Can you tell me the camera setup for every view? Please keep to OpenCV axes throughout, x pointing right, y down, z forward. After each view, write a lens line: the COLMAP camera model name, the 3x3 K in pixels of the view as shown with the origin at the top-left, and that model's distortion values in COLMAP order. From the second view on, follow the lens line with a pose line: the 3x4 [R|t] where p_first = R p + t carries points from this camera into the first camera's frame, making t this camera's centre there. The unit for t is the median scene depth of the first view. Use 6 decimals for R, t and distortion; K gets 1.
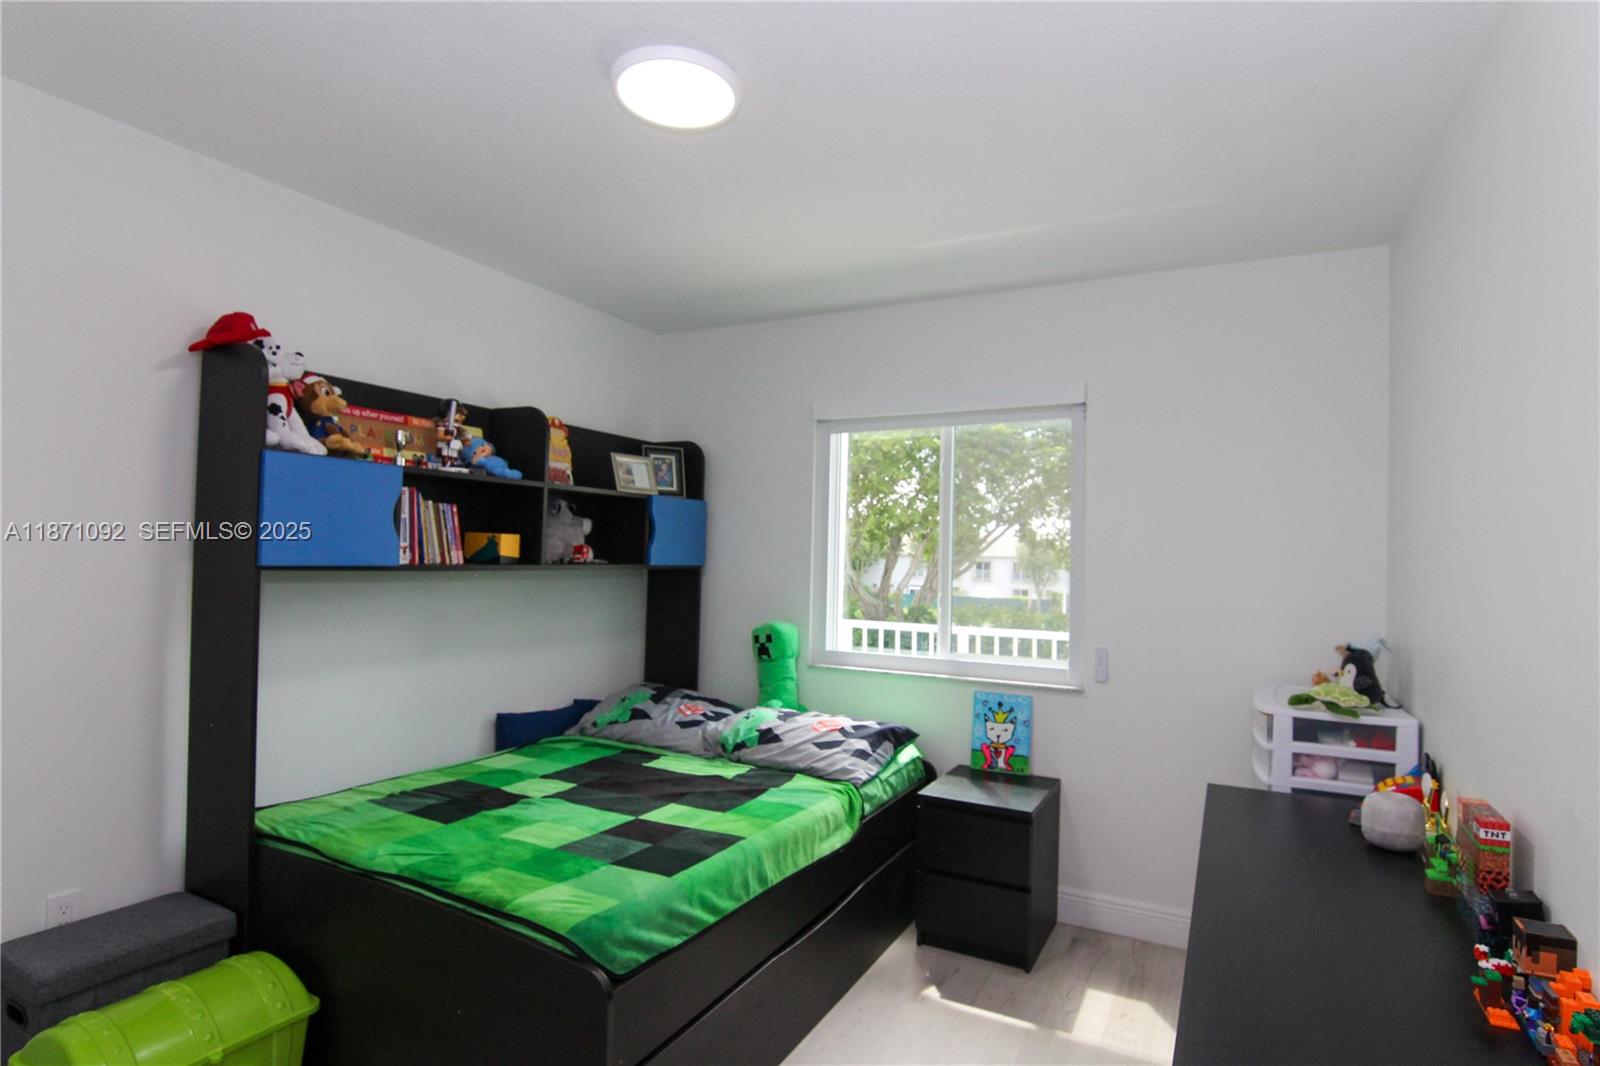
lens RADIAL K [[834.2, 0, 809.1], [0, 834.2, 534.7], [0, 0, 1]] dist [-0.001644, -0.009725]
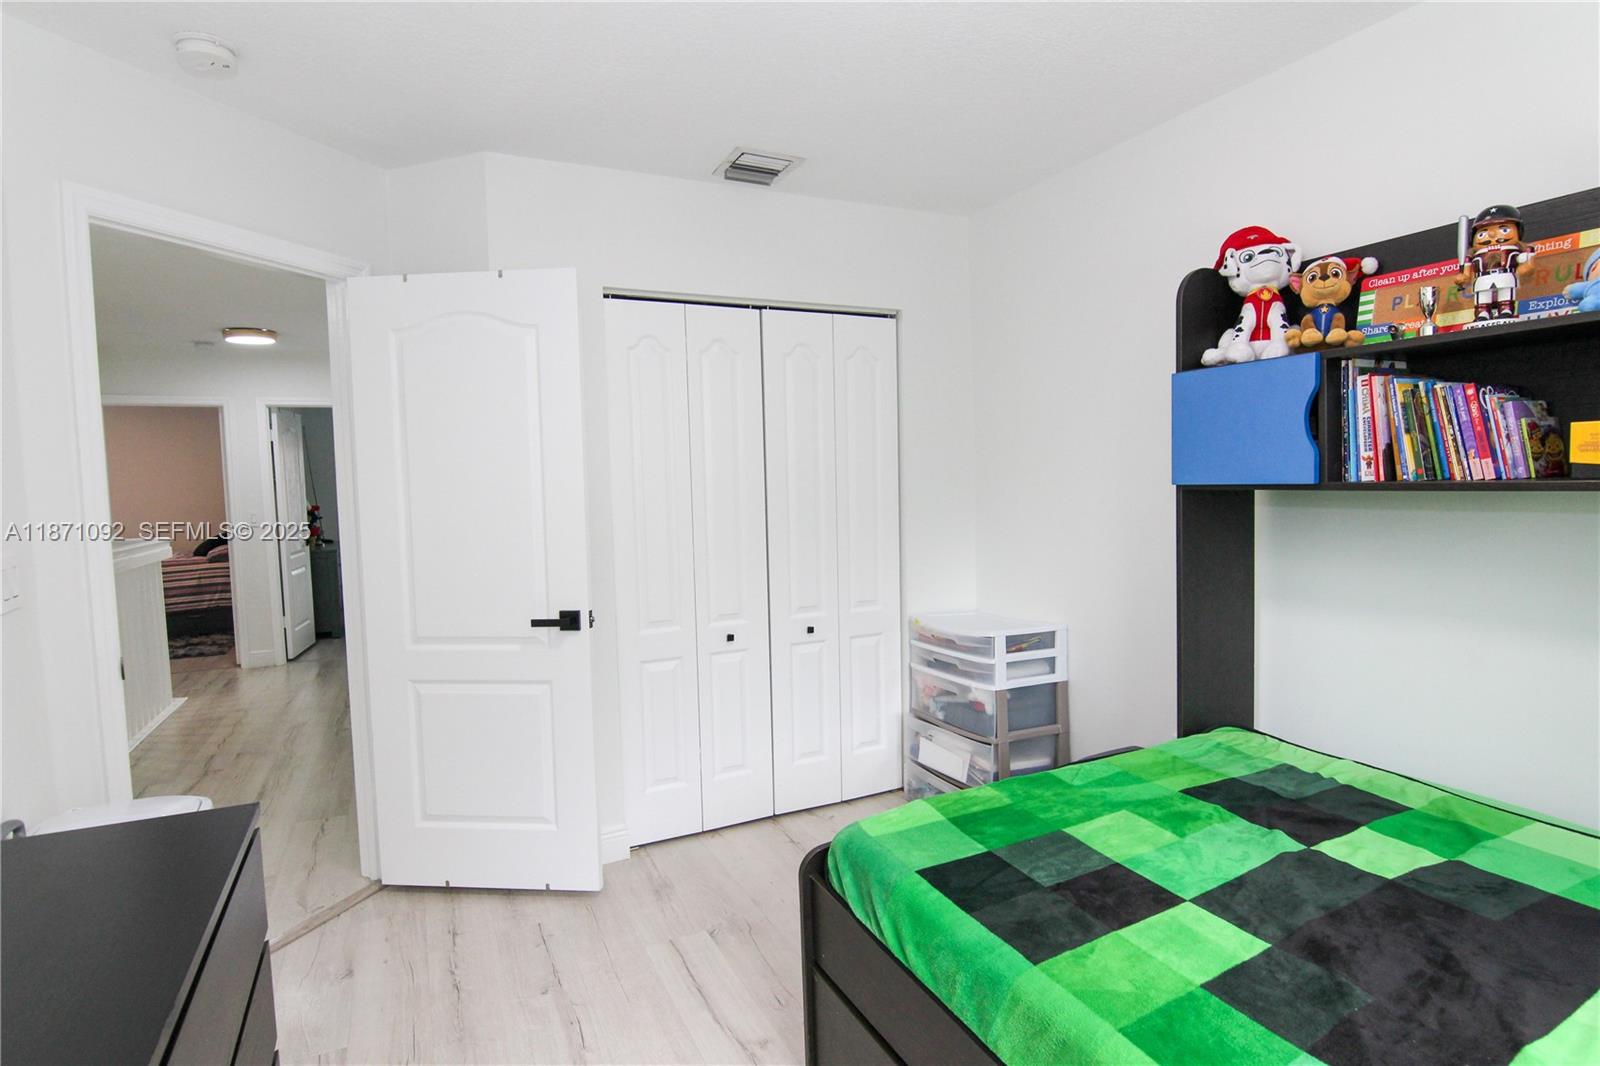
lens RADIAL K [[834.2, 0, 809.1], [0, 834.2, 534.7], [0, 0, 1]] dist [-0.001644, -0.009725]
pose [[-0.592284, 0.048023, -0.804297, 0.420669], [0.034284, 0.998820, 0.034391, 0.043013], [0.805000, -0.007205, -0.593231, 1.117079]]
